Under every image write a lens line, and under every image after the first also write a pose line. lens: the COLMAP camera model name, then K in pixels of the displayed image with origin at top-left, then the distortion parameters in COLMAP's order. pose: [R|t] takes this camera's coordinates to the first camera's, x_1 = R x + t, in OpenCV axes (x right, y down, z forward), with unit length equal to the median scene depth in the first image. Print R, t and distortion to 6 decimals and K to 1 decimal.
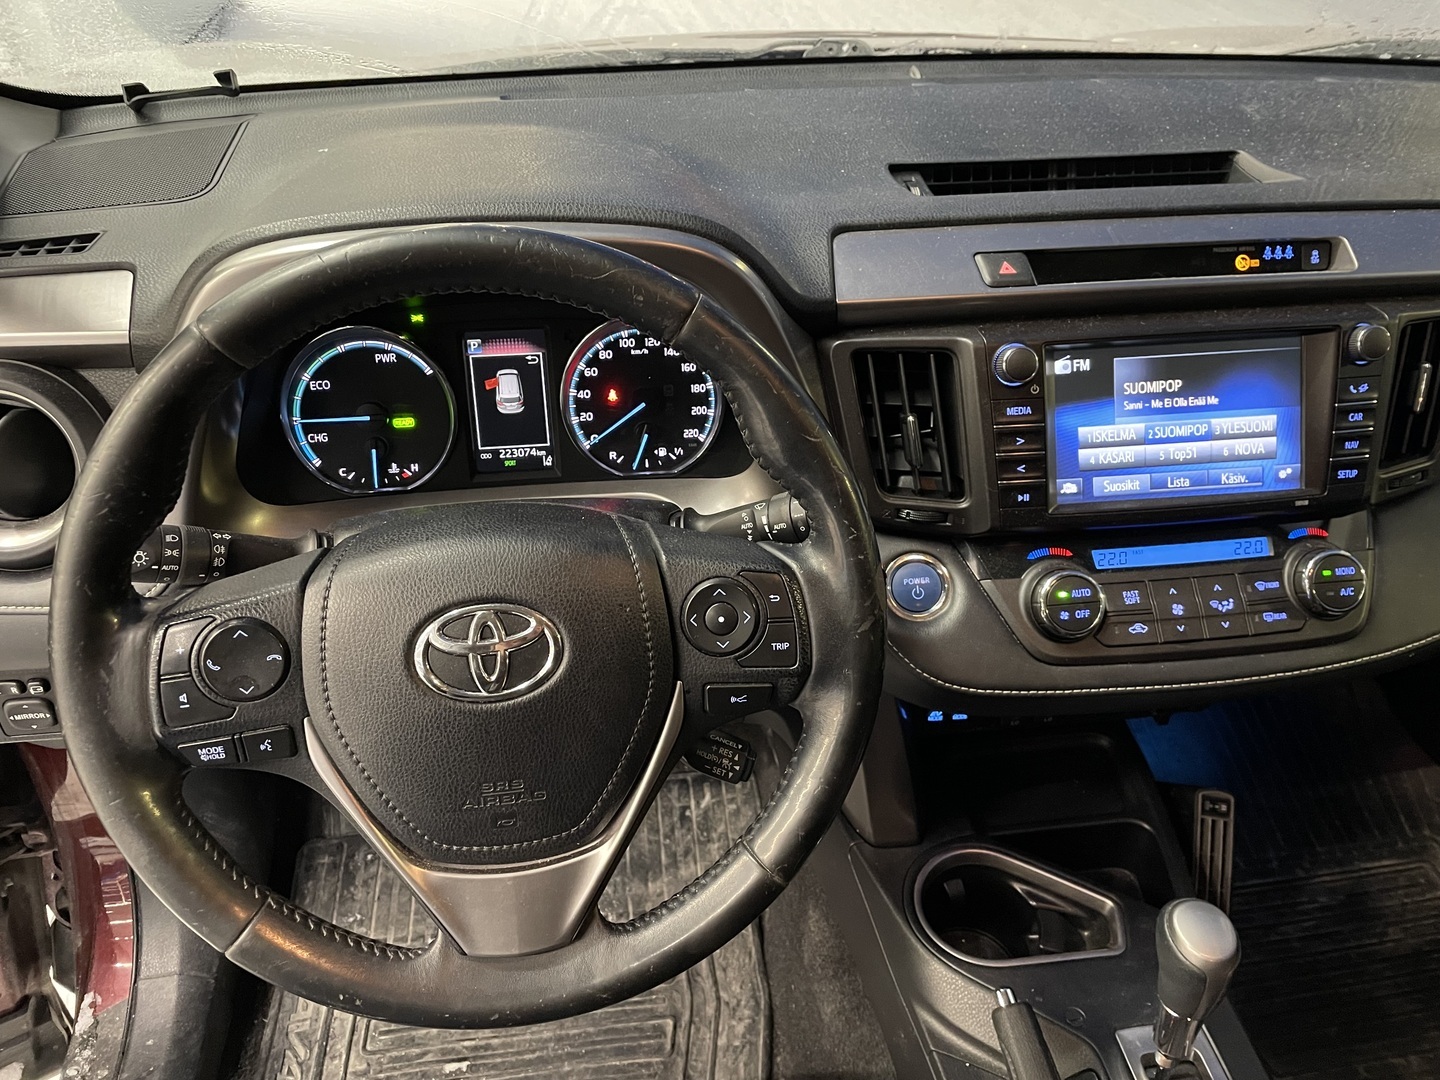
lens RADIAL K [[1102.8, 0, 730.1], [0, 1102.8, 541.6], [0, 0, 1]] dist [0.093127, -0.124001]
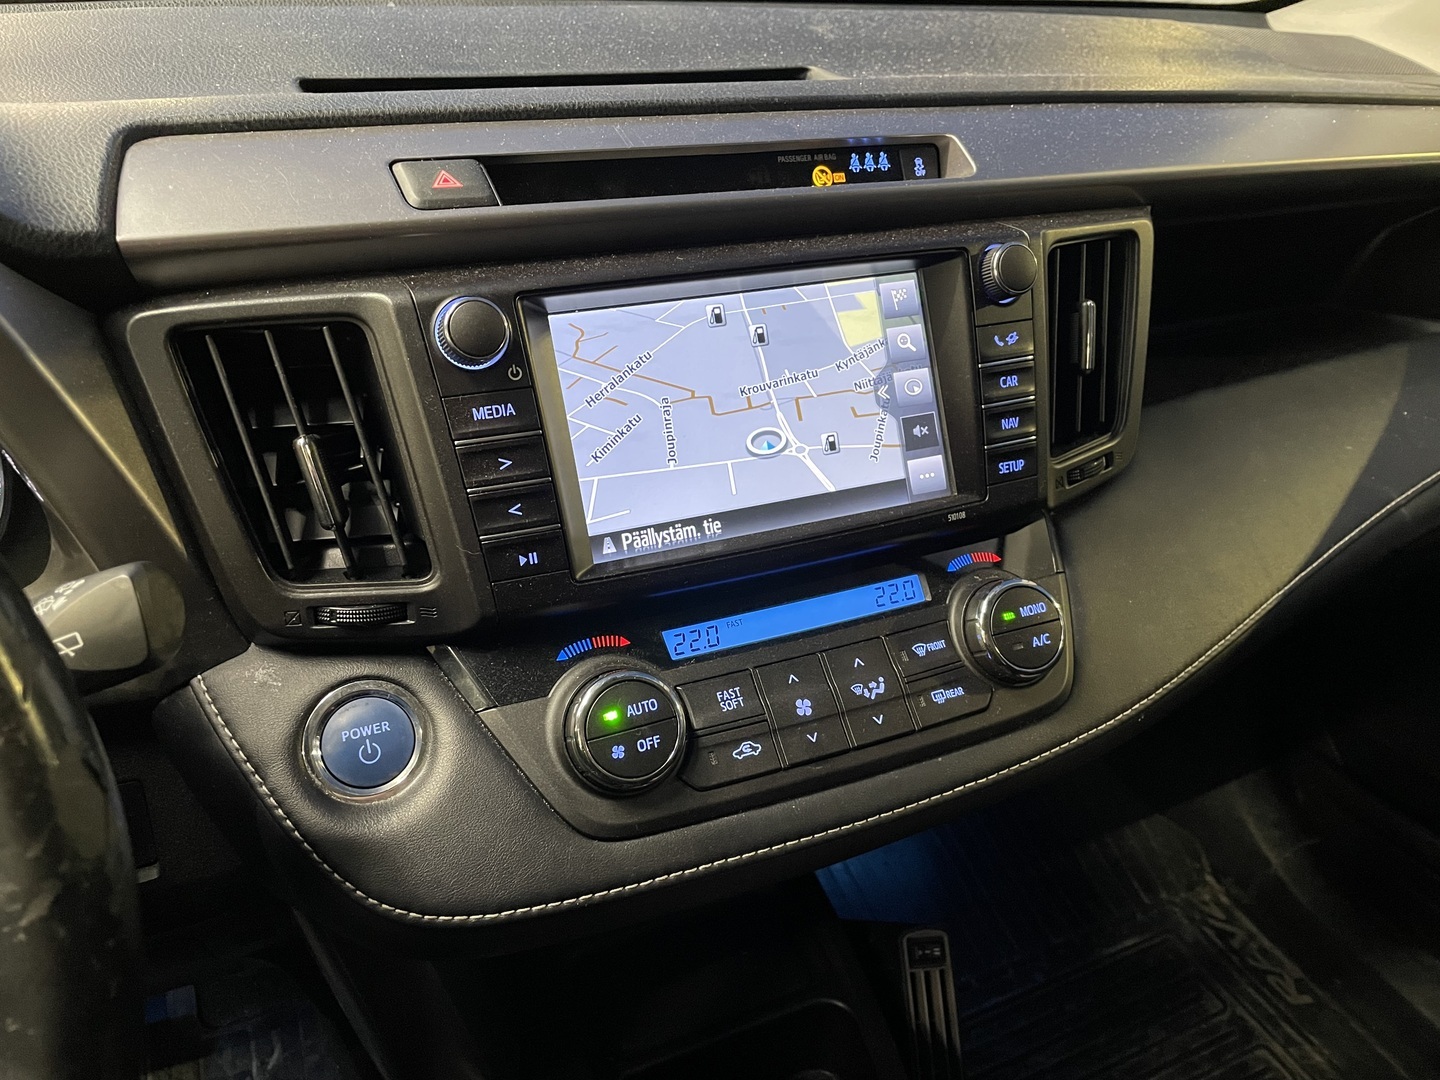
lens RADIAL K [[1083.8, 0, 720.0], [0, 1083.8, 540.0], [0, 0, 1]] dist [0.094804, -0.128356]
pose [[0.962982, -0.121692, 0.240533, 0.215708], [0.143518, 0.986776, -0.075342, 0.007705], [-0.228184, 0.107074, 0.967712, 0.404788]]
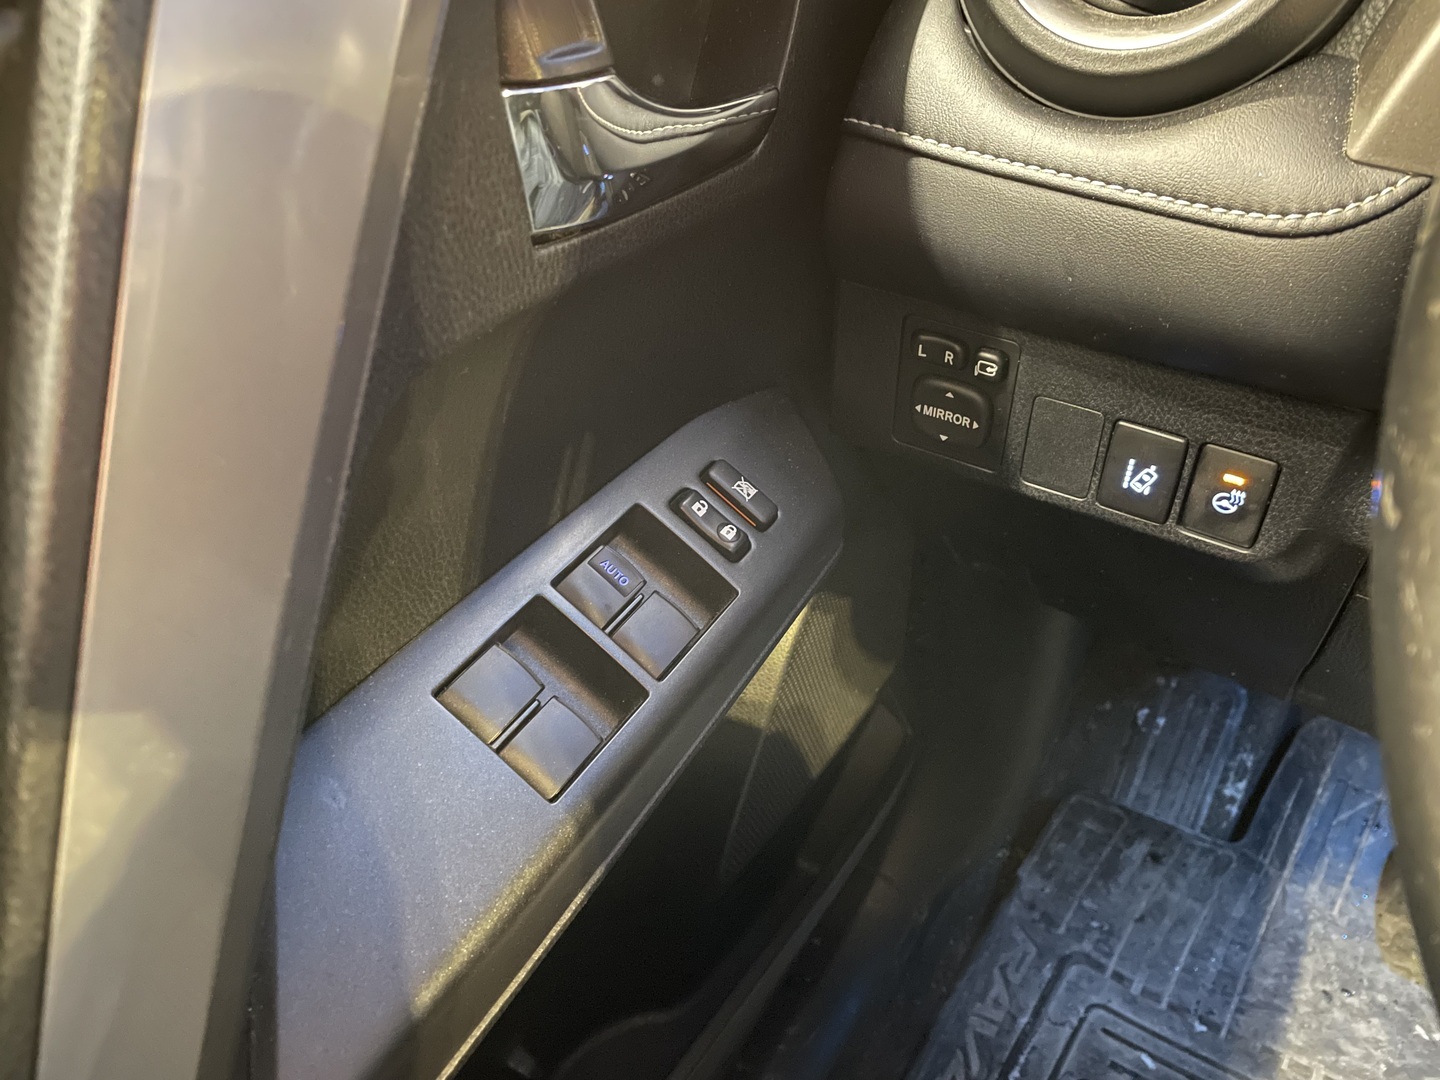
lens RADIAL K [[1102.8, 0, 730.1], [0, 1102.8, 541.6], [0, 0, 1]] dist [0.093127, -0.124001]
pose [[0.755248, 0.388970, -0.527544, -0.393677], [-0.367650, 0.917734, 0.150327, 0.172747], [0.542618, 0.080417, 0.836122, 0.486974]]
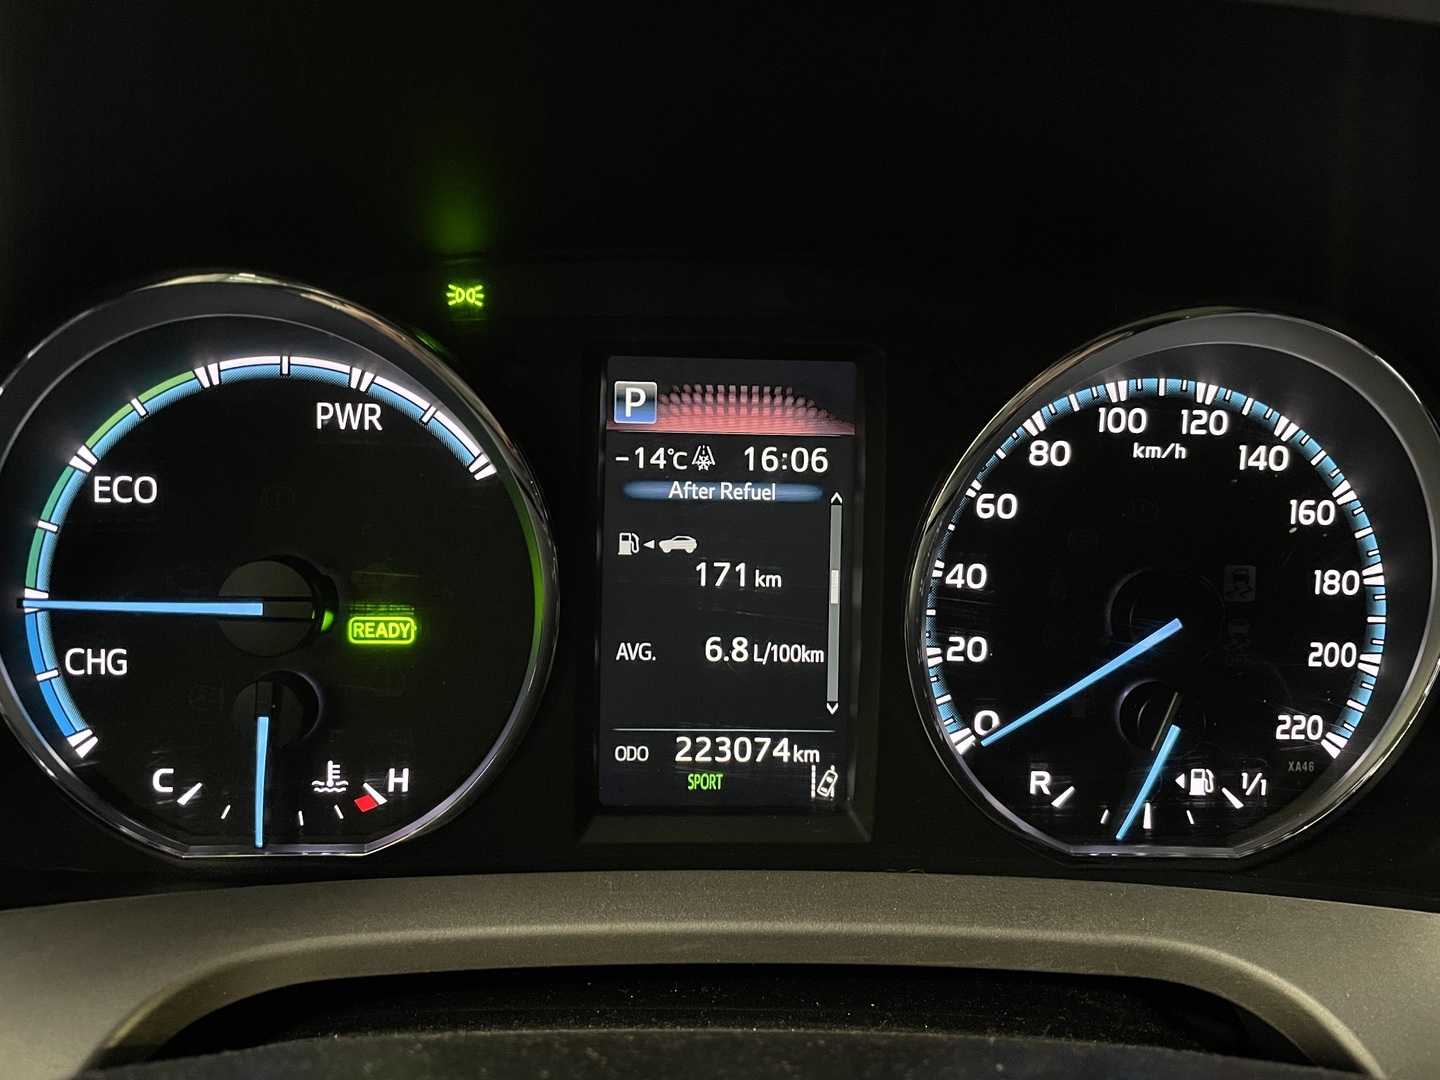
lens RADIAL K [[1128.1, 0, 720.0], [0, 1128.1, 540.0], [0, 0, 1]] dist [0.062548, -0.137399]
pose [[0.994098, 0.065854, -0.086214, -0.184816], [-0.080308, 0.980988, -0.176675, -0.087523], [0.072940, 0.182556, 0.980486, 0.730534]]
